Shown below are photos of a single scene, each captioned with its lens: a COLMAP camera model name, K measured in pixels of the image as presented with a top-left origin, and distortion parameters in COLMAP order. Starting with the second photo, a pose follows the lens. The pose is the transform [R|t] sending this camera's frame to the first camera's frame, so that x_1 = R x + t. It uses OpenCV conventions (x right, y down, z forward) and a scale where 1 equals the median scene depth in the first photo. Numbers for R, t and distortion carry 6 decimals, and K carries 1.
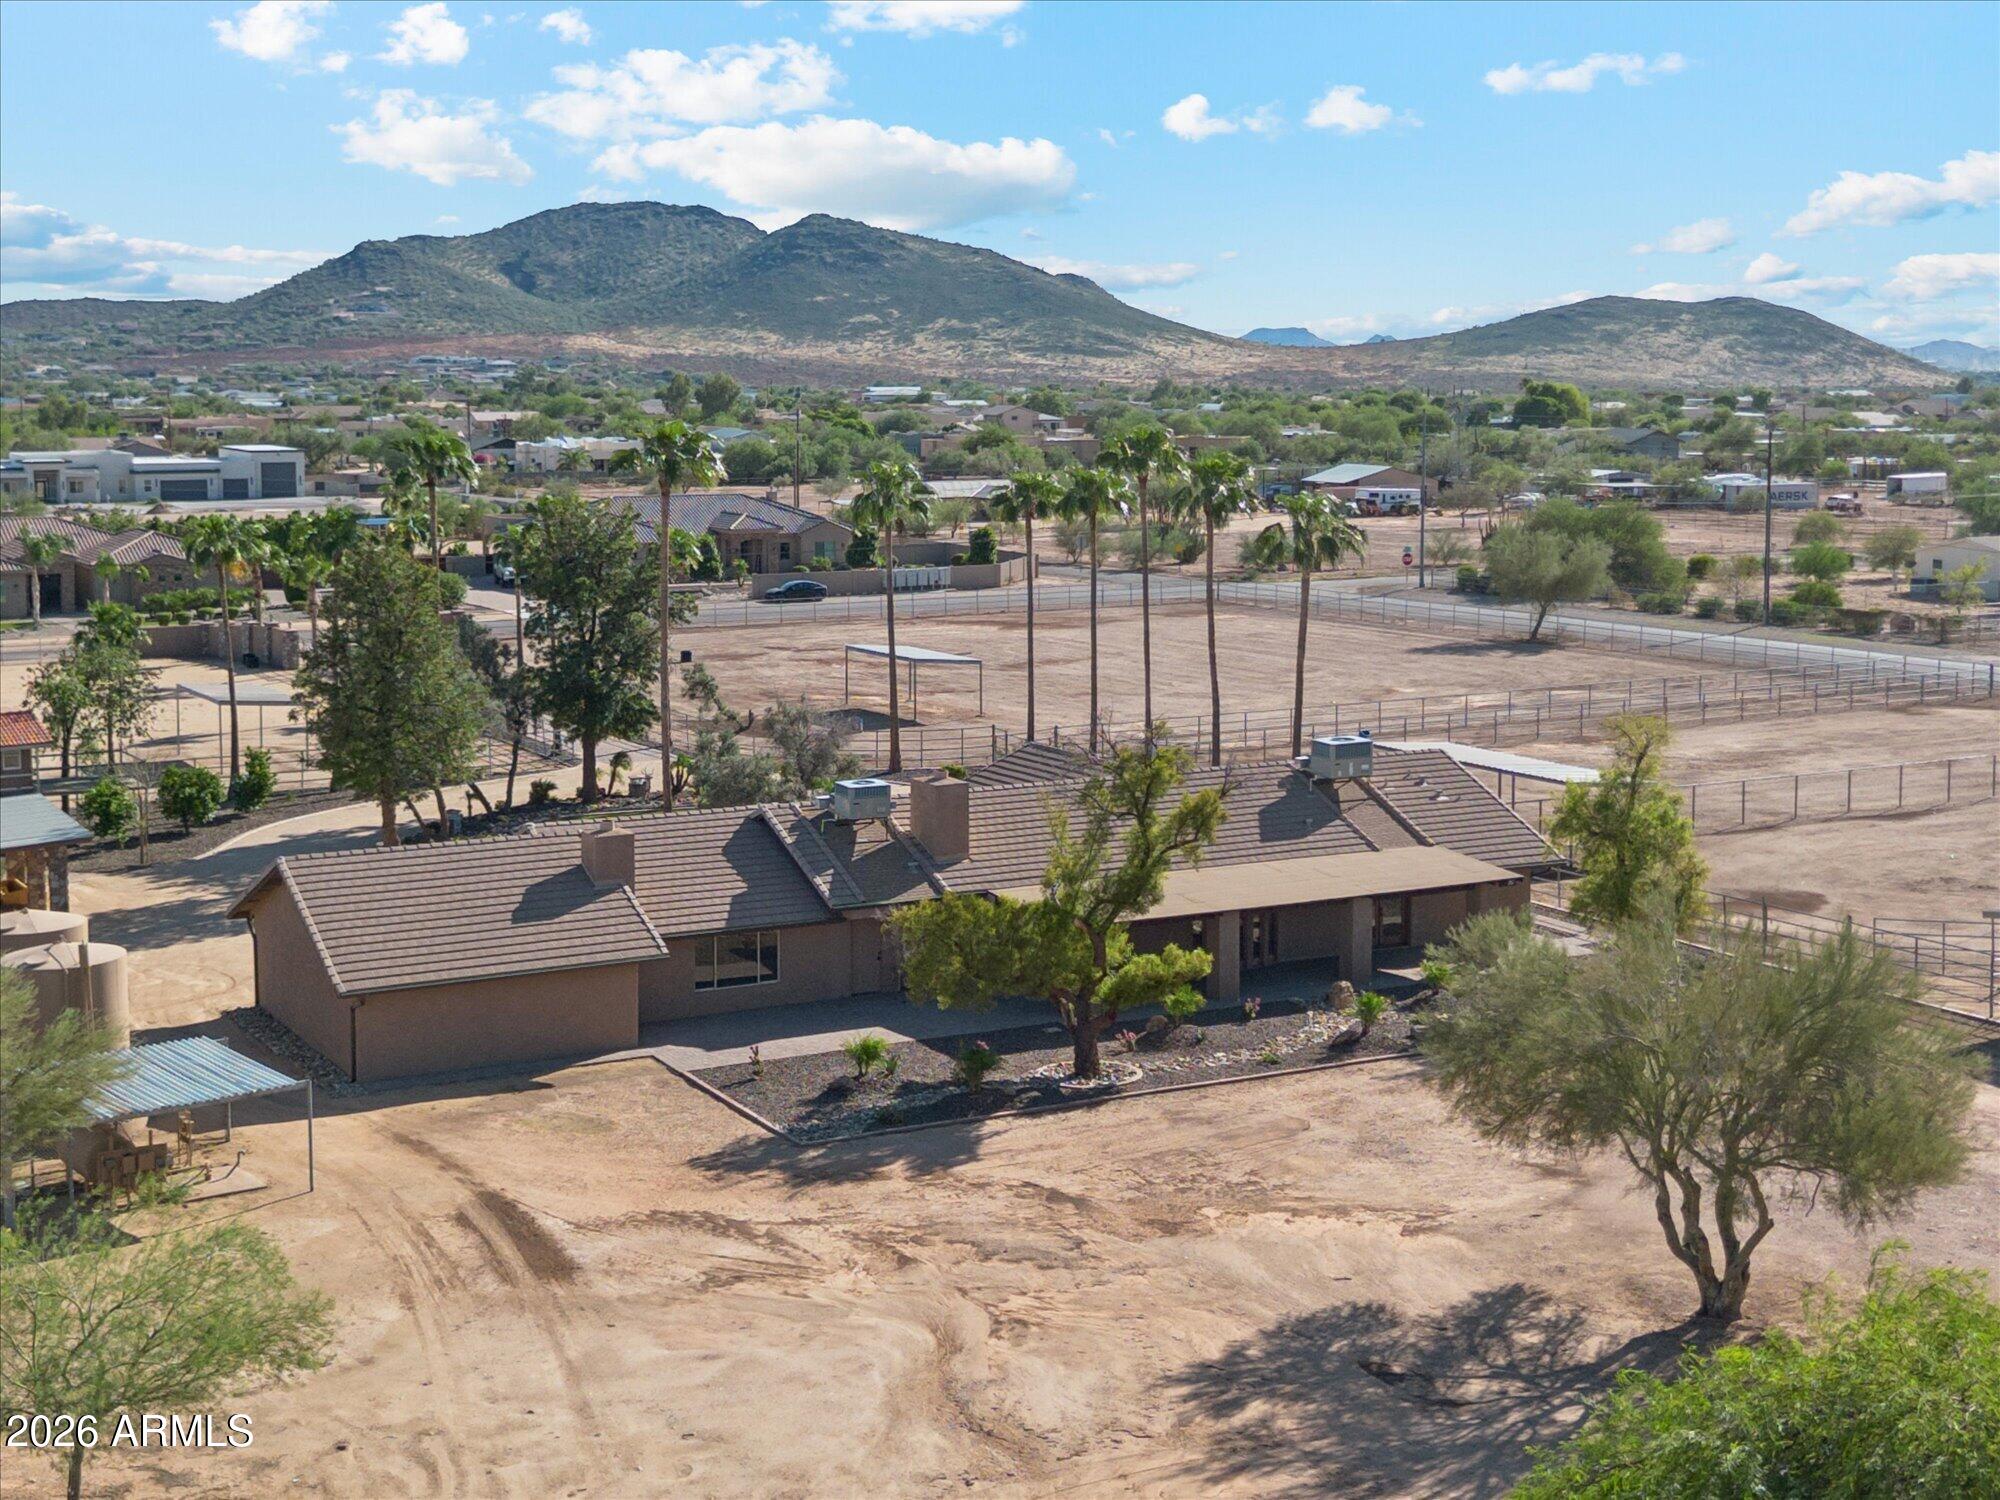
lens RADIAL K [[2866.8, 0, 1000.0], [0, 2866.8, 750.0], [0, 0, 1]] dist [0.074853, 0.063725]
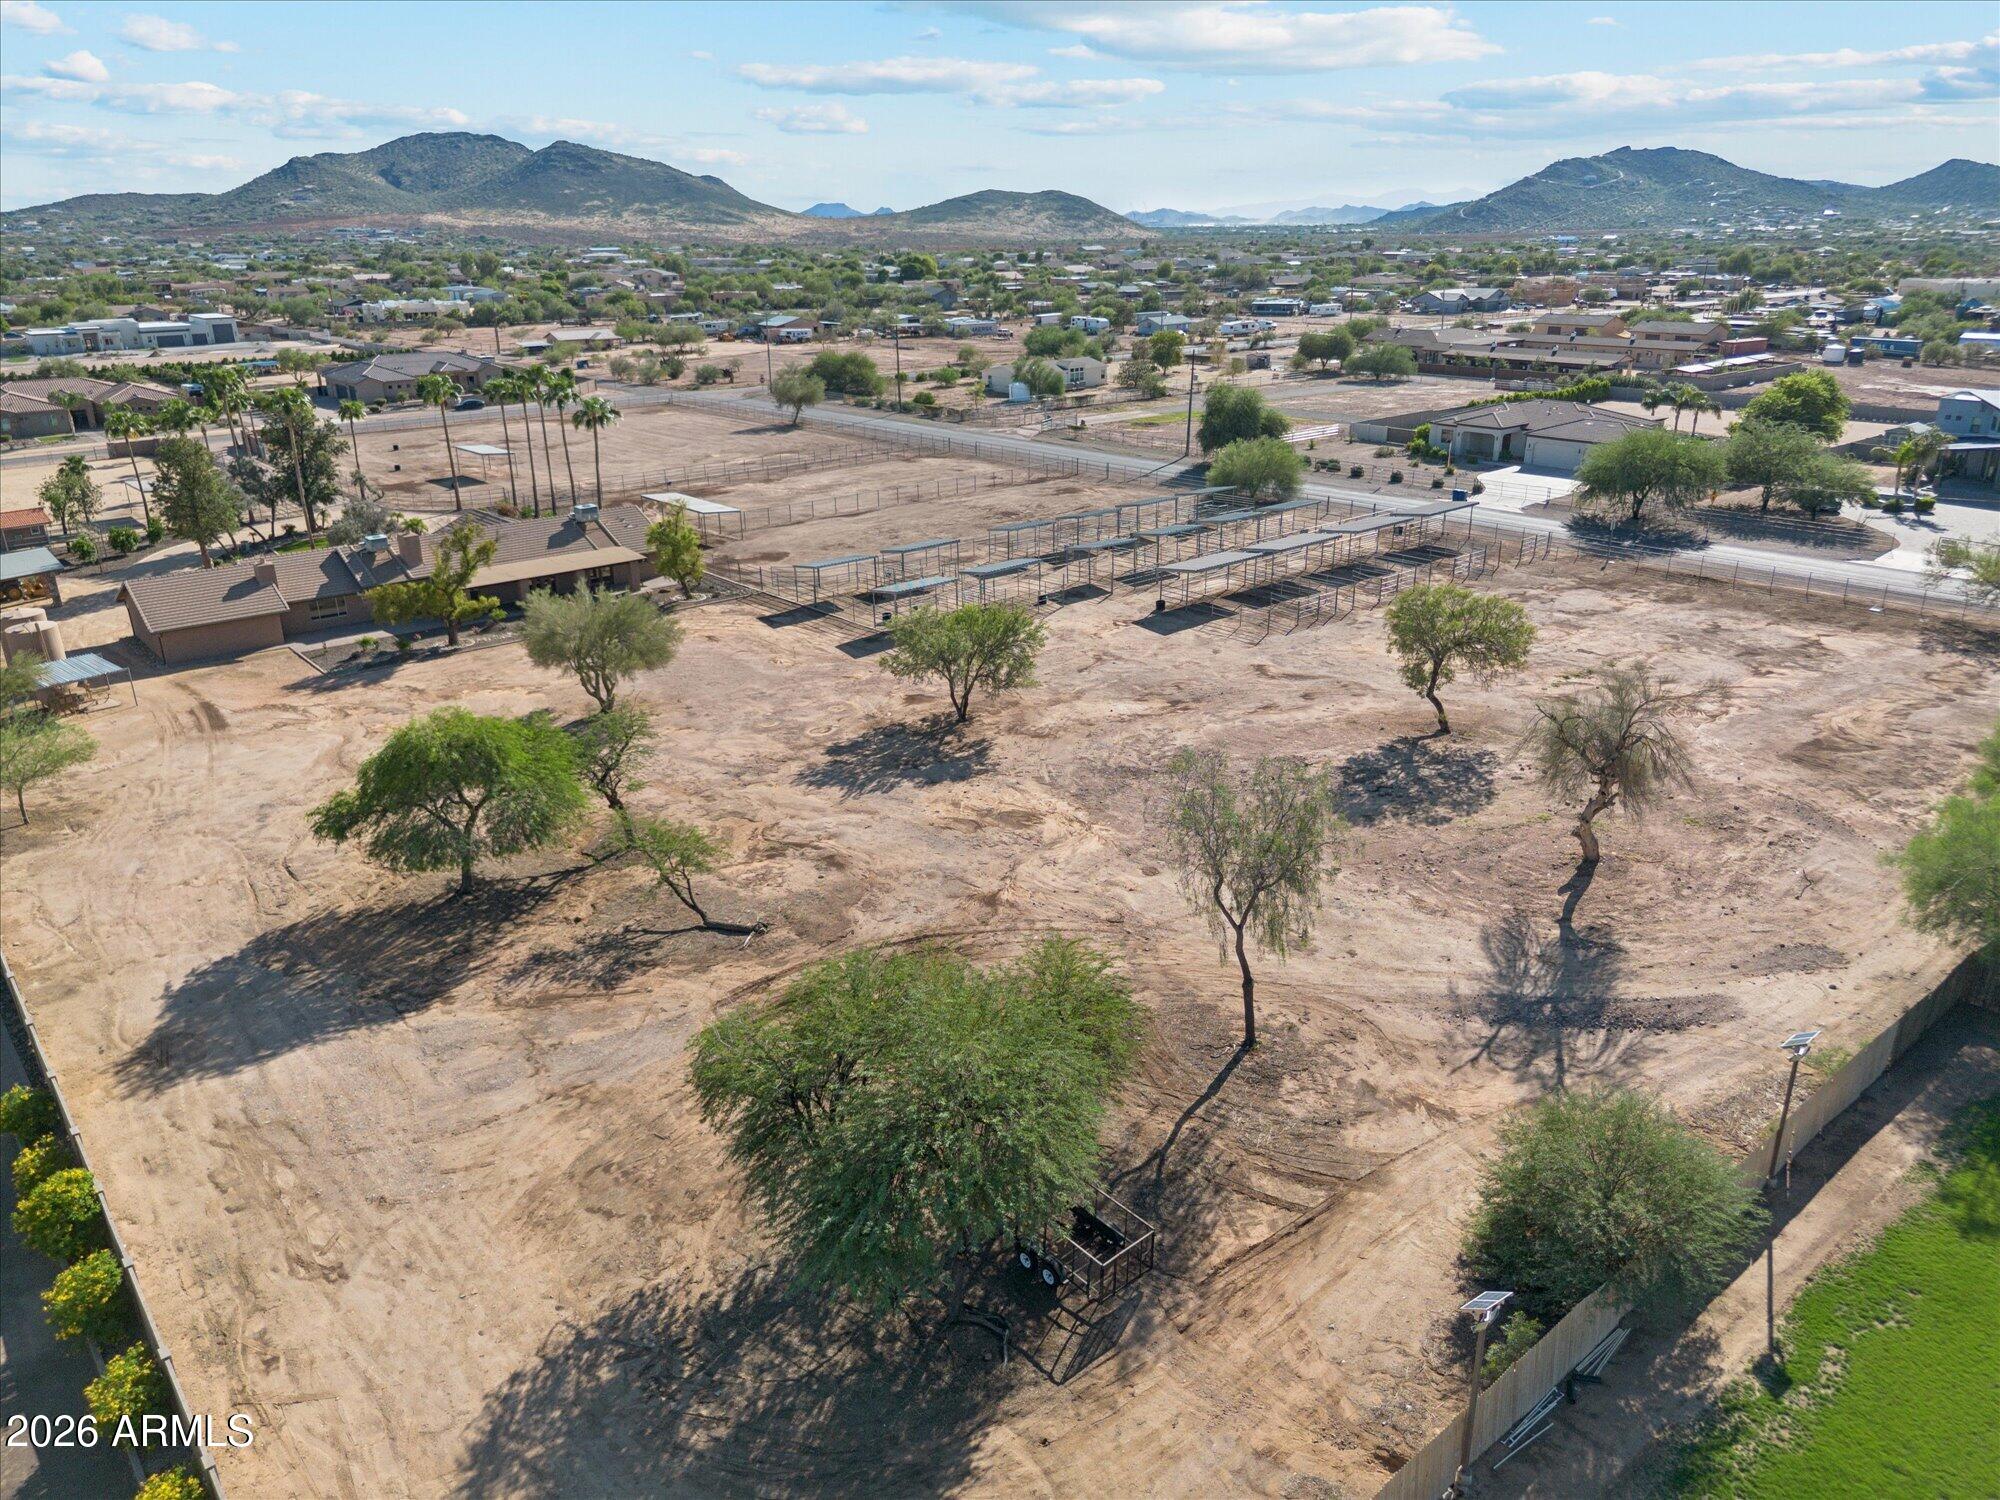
lens RADIAL K [[1367.4, 0, 1001.1], [0, 1367.4, 799.7], [0, 0, 1]] dist [0.049483, -0.038424]
pose [[0.976083, -0.088530, 0.198554, 0.270882], [0.034887, 0.965277, 0.258889, -0.071980], [-0.214580, -0.245770, 0.945279, -0.439597]]
